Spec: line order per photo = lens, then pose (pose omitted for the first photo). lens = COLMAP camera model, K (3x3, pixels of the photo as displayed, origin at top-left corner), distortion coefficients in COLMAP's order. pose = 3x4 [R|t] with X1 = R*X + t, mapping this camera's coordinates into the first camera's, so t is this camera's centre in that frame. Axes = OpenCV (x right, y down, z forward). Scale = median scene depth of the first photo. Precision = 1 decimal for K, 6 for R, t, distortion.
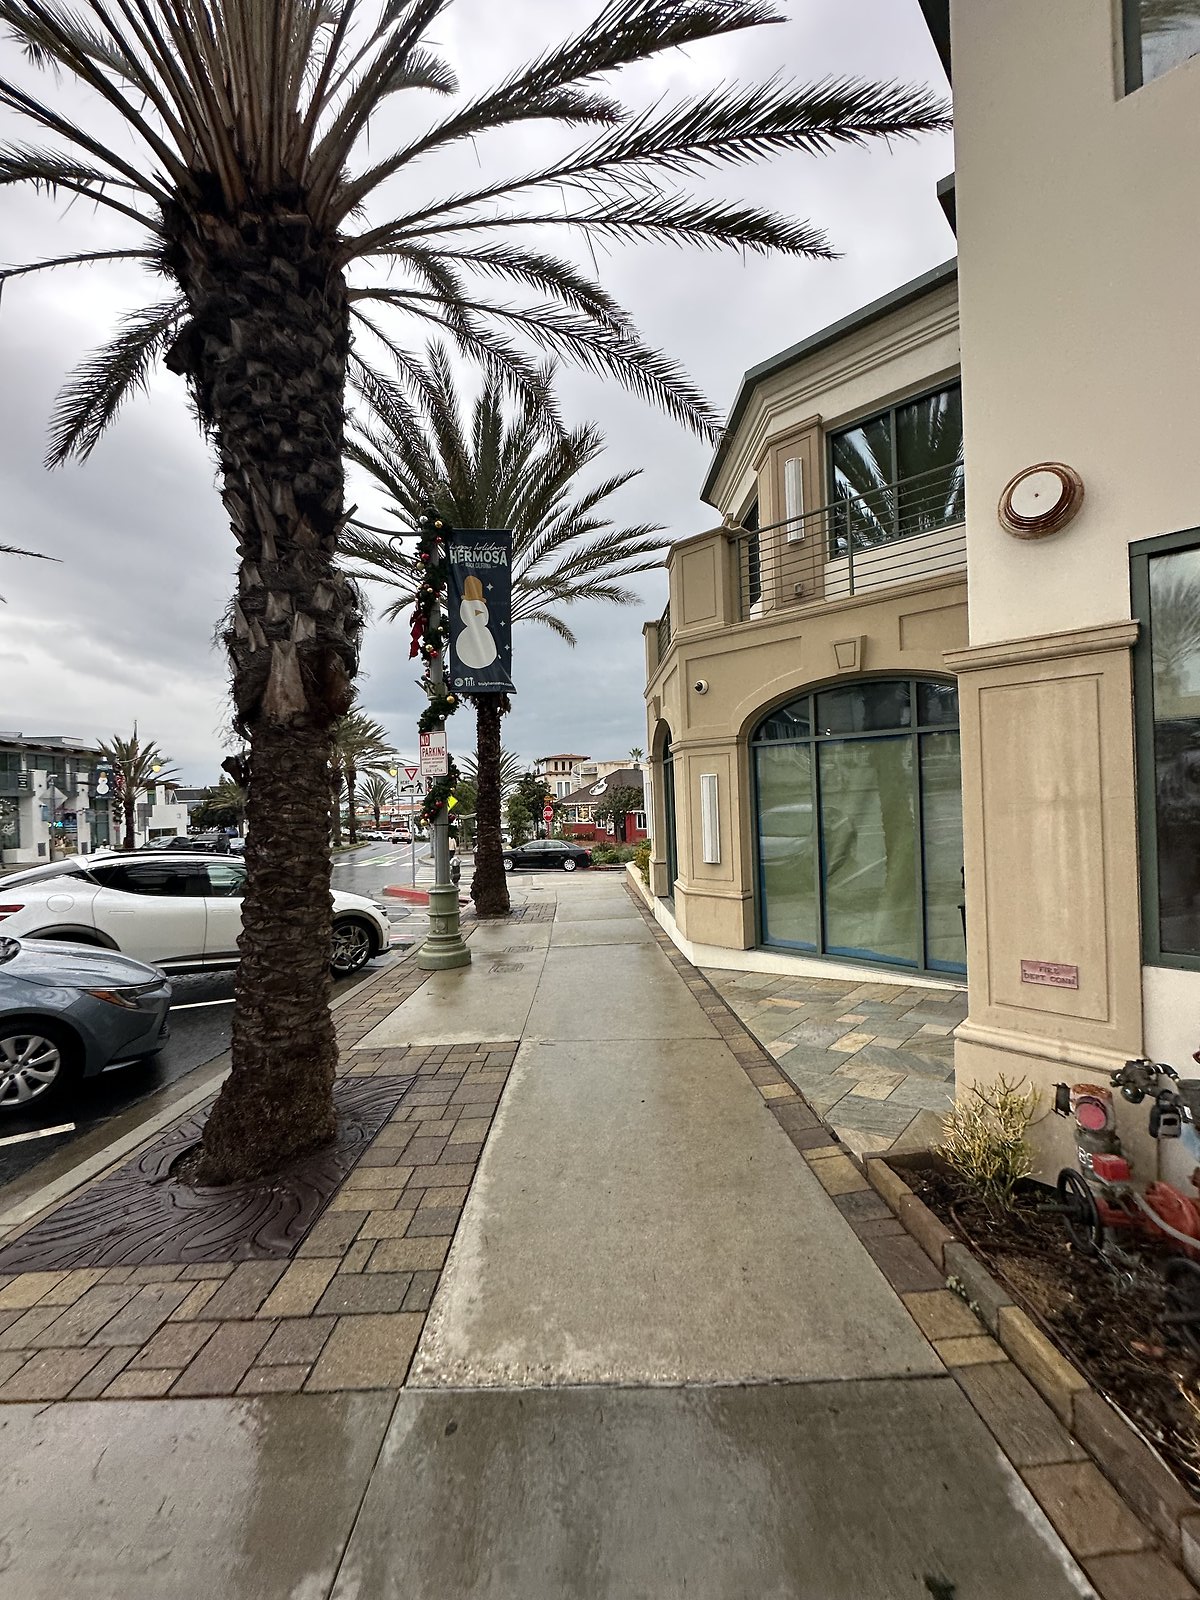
lens RADIAL K [[640.9, 0, 599.5], [0, 640.9, 798.0], [0, 0, 1]] dist [-0.001675, 0.000016]
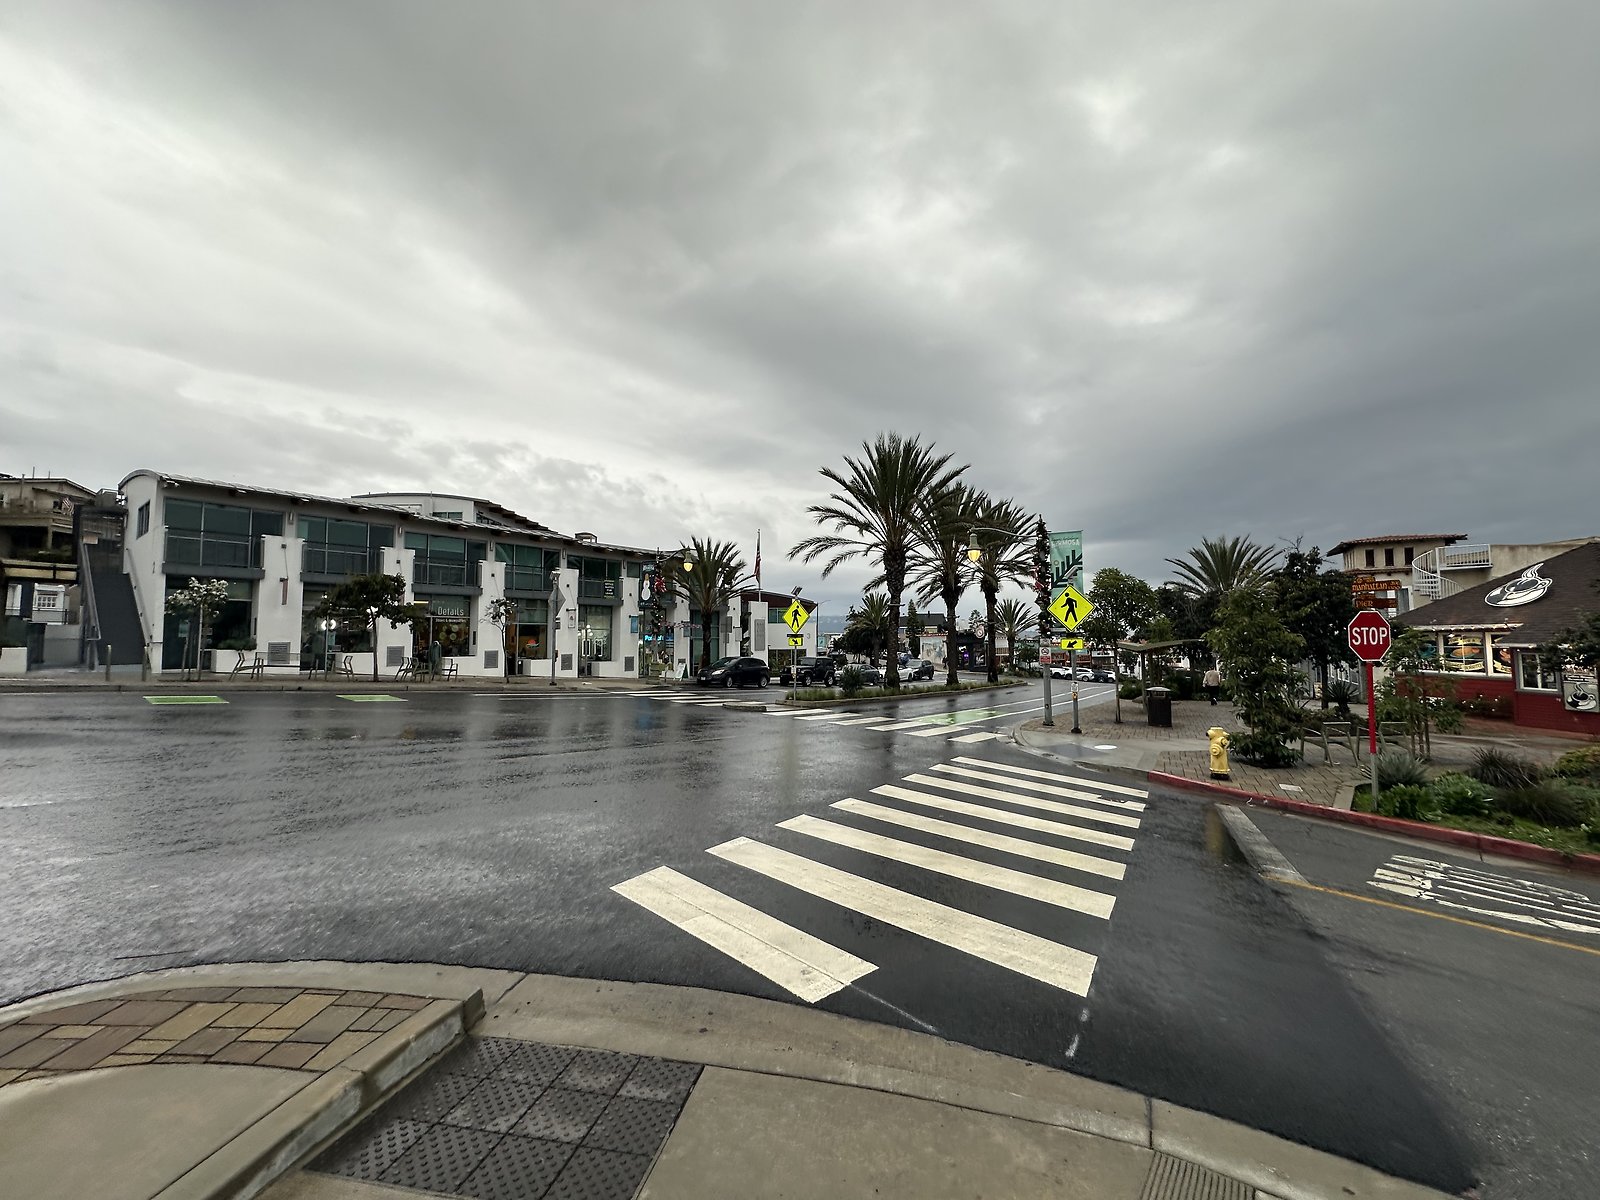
lens RADIAL K [[640.9, 0, 806.5], [0, 640.9, 596.6], [0, 0, 1]] dist [-0.001675, 0.000016]
pose [[0.713559, -0.017443, -0.700378, -0.054500], [-0.021143, 0.998699, -0.046413, 0.022782], [0.700276, 0.047927, 0.712262, 0.559016]]
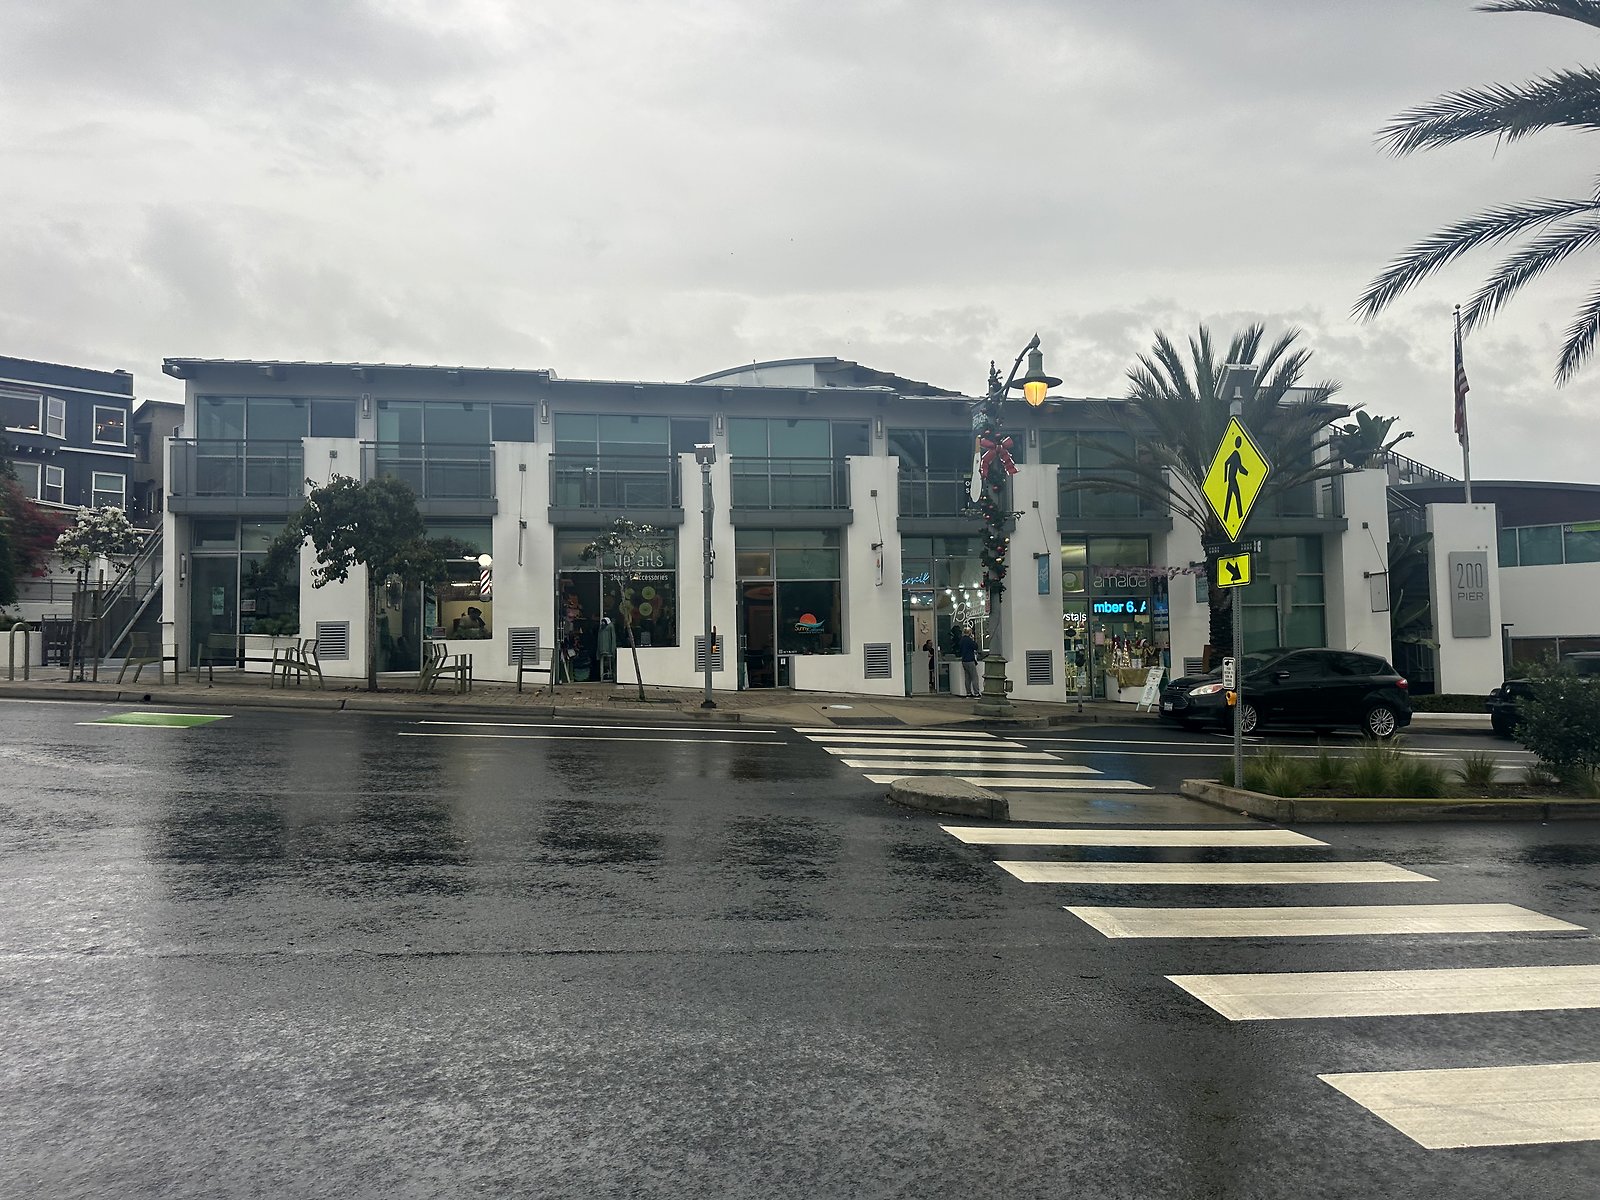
lens RADIAL K [[1120.3, 0, 794.3], [0, 1120.3, 606.6], [0, 0, 1]] dist [0.023779, -0.026963]
pose [[0.021850, -0.008823, -0.999722, -0.215039], [0.013132, 0.999877, -0.008537, 0.050384], [0.999675, -0.012942, 0.021963, 0.897505]]
